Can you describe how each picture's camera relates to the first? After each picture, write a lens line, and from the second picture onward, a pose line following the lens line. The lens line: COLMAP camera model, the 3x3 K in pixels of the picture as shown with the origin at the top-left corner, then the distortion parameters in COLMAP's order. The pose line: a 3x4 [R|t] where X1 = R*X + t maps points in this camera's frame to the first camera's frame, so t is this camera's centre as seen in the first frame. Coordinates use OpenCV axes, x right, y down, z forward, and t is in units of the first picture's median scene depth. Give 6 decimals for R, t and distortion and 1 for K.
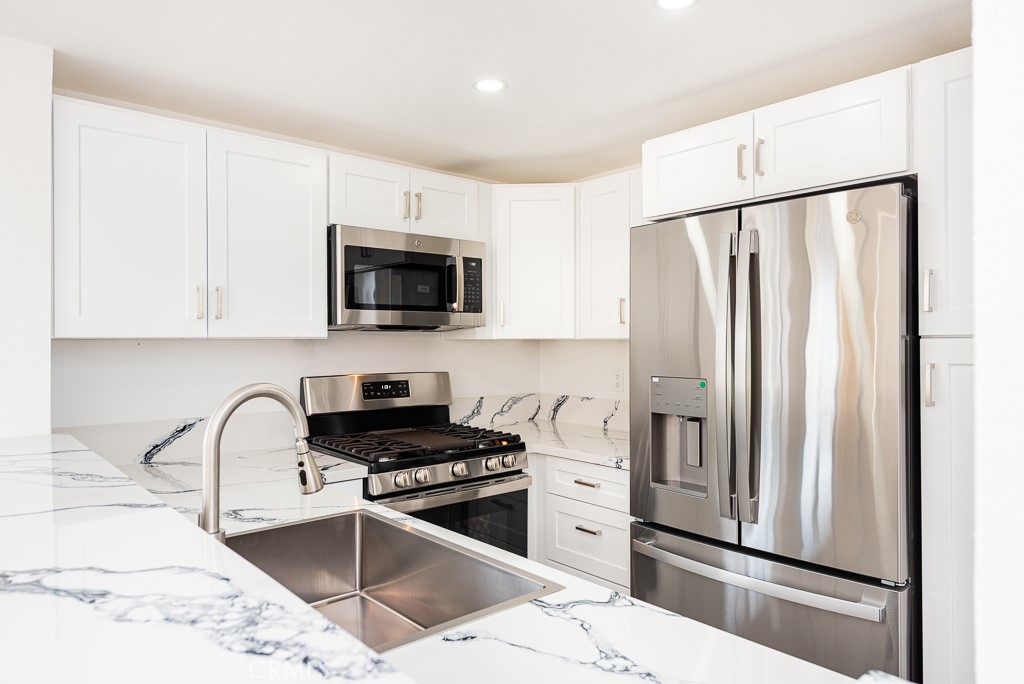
lens RADIAL K [[649.7, 0, 513.0], [0, 649.7, 344.3], [0, 0, 1]] dist [0.006530, 0.000255]
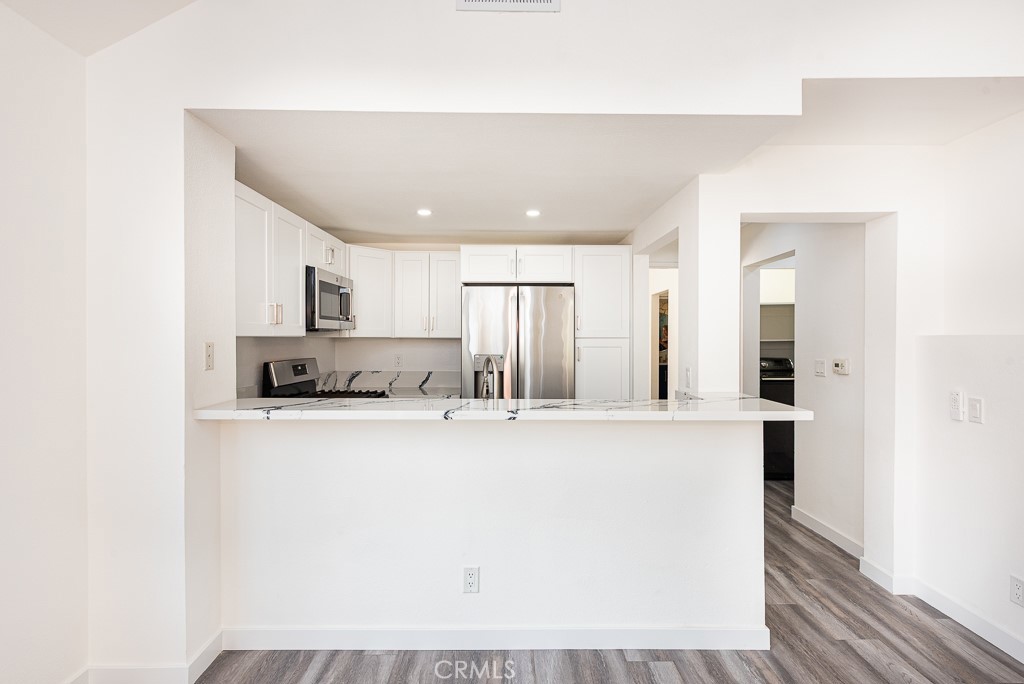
lens RADIAL K [[504.6, 0, 514.2], [0, 504.6, 342.4], [0, 0, 1]] dist [0.000169, 0.000048]
pose [[0.653500, -0.000256, 0.756927, -0.819378], [-0.003662, 0.999987, 0.003499, -0.000504], [-0.756918, -0.005059, 0.653490, -0.183110]]
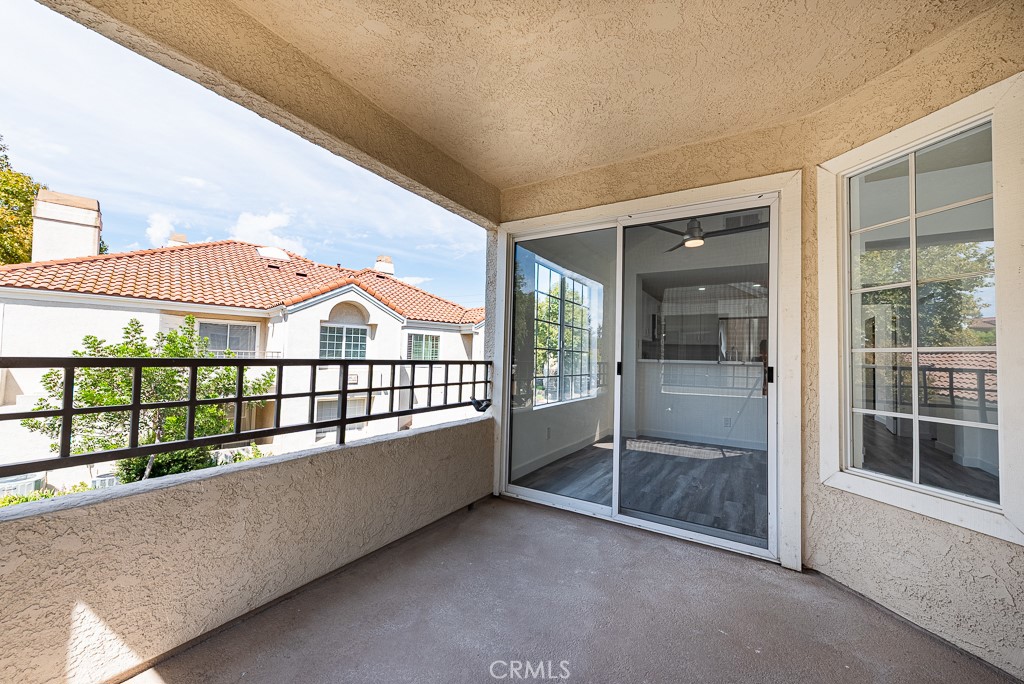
lens RADIAL K [[398.1, 0, 512.6], [0, 398.1, 339.4], [0, 0, 1]] dist [-0.001169, 0.000026]
pose [[0.951852, 0.038826, 0.304091, -1.733705], [-0.028157, 0.998827, -0.039395, 0.093331], [-0.305263, 0.028936, 0.951828, -1.029838]]
